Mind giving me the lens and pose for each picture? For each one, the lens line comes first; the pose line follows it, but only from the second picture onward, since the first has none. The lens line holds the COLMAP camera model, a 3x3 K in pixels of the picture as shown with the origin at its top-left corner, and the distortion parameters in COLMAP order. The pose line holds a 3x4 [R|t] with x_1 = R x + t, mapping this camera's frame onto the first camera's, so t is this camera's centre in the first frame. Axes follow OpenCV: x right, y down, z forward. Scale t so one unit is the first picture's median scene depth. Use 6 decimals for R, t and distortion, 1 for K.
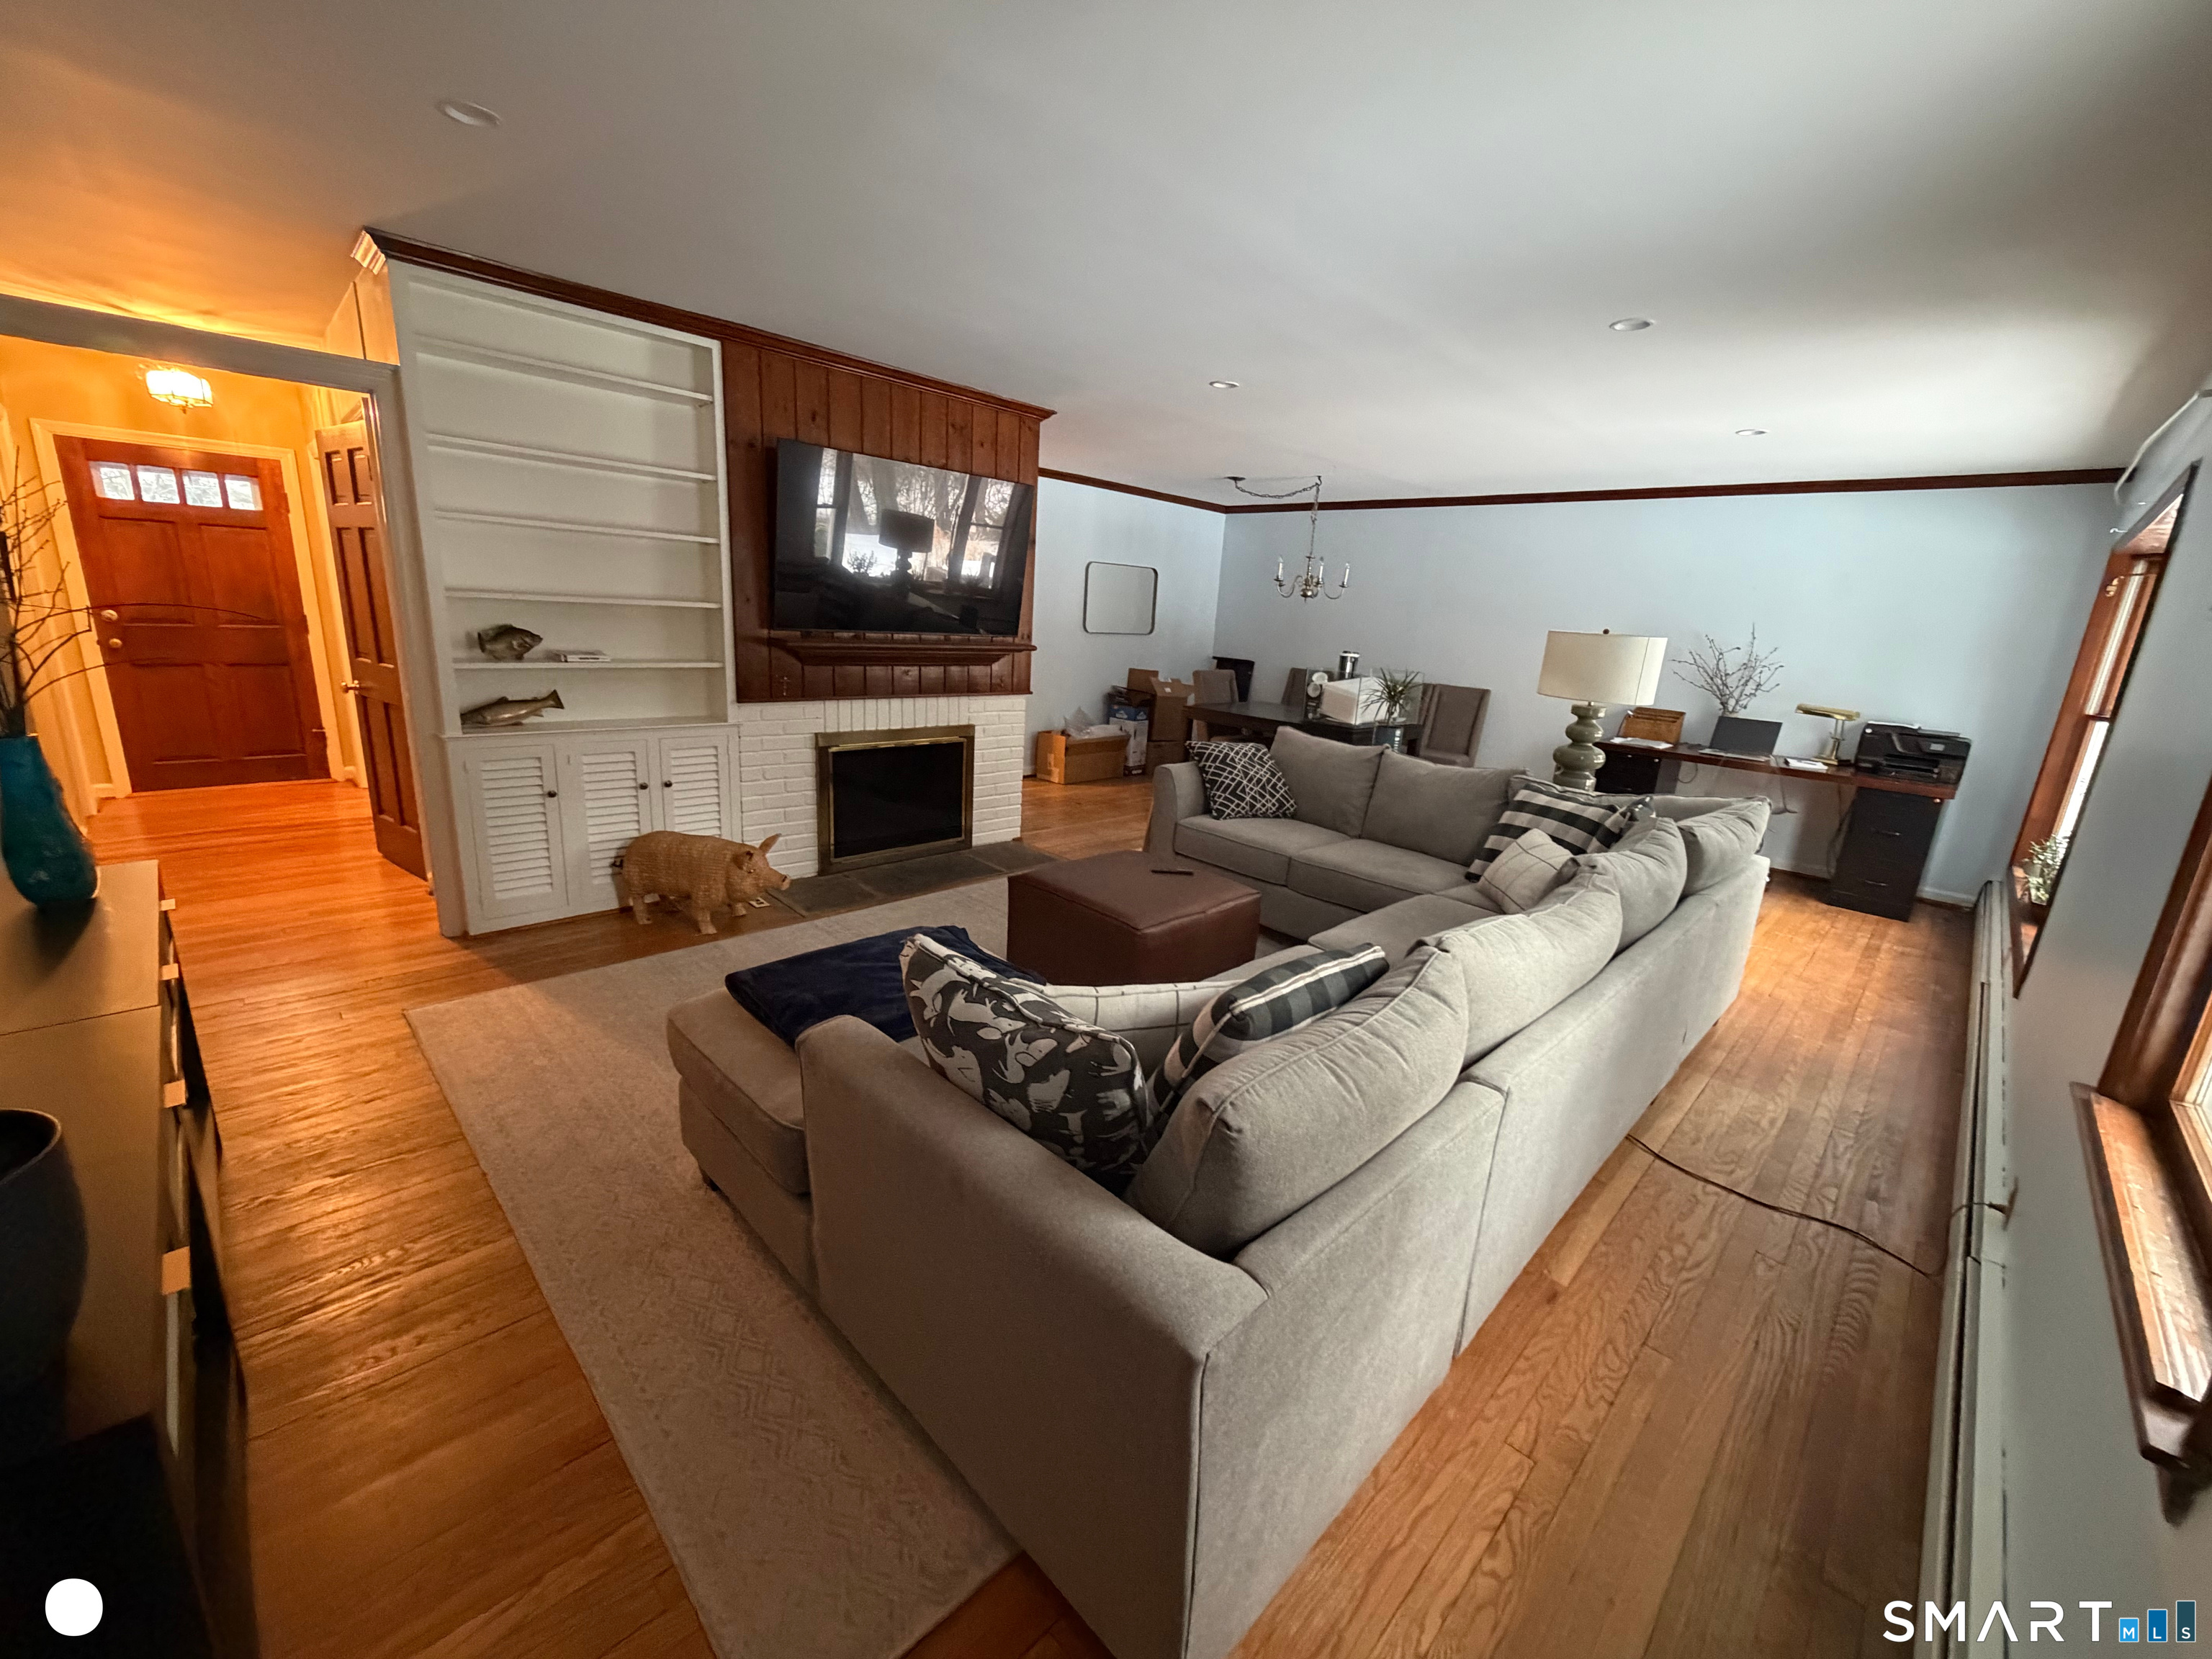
lens RADIAL K [[881.6, 0, 1110.8], [0, 881.6, 828.5], [0, 0, 1]] dist [0.001994, 0.000271]
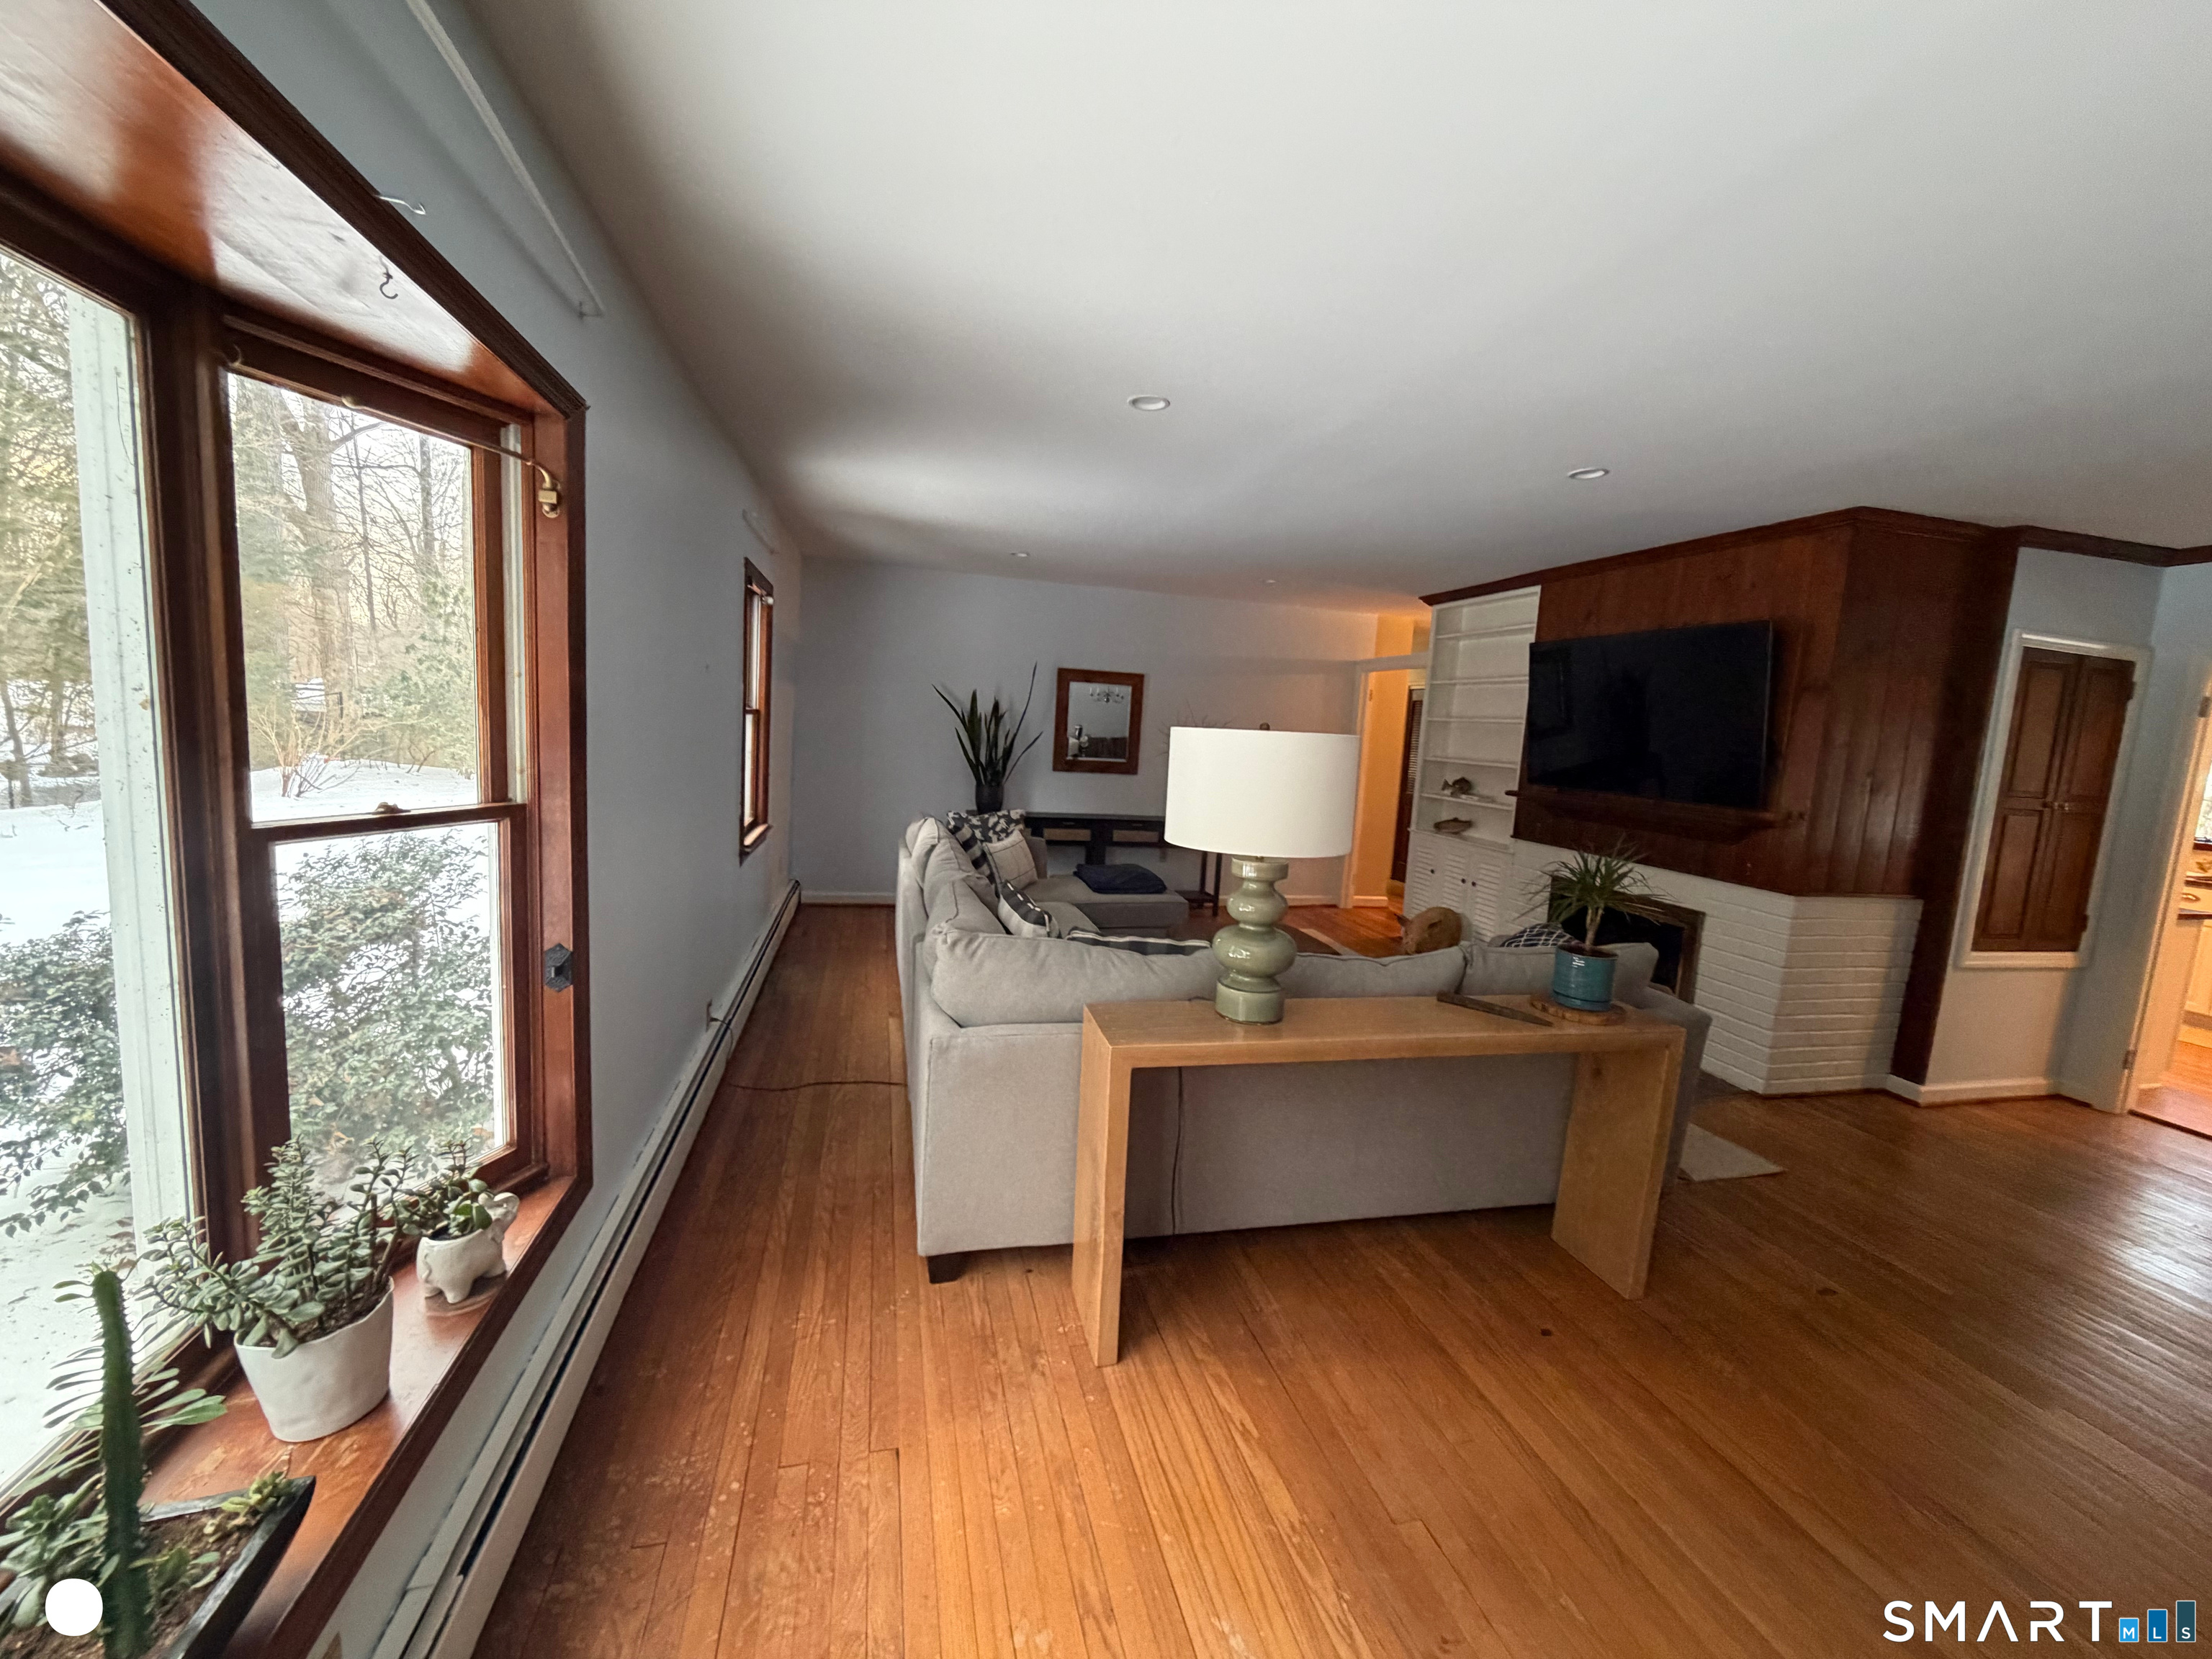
lens RADIAL K [[881.6, 0, 1113.6], [0, 881.6, 833.6], [0, 0, 1]] dist [0.001994, 0.000271]
pose [[-0.505603, 0.016898, -0.862601, 1.030937], [-0.295545, 0.935925, 0.191565, -0.225130], [0.810567, 0.351793, -0.468212, 1.138512]]
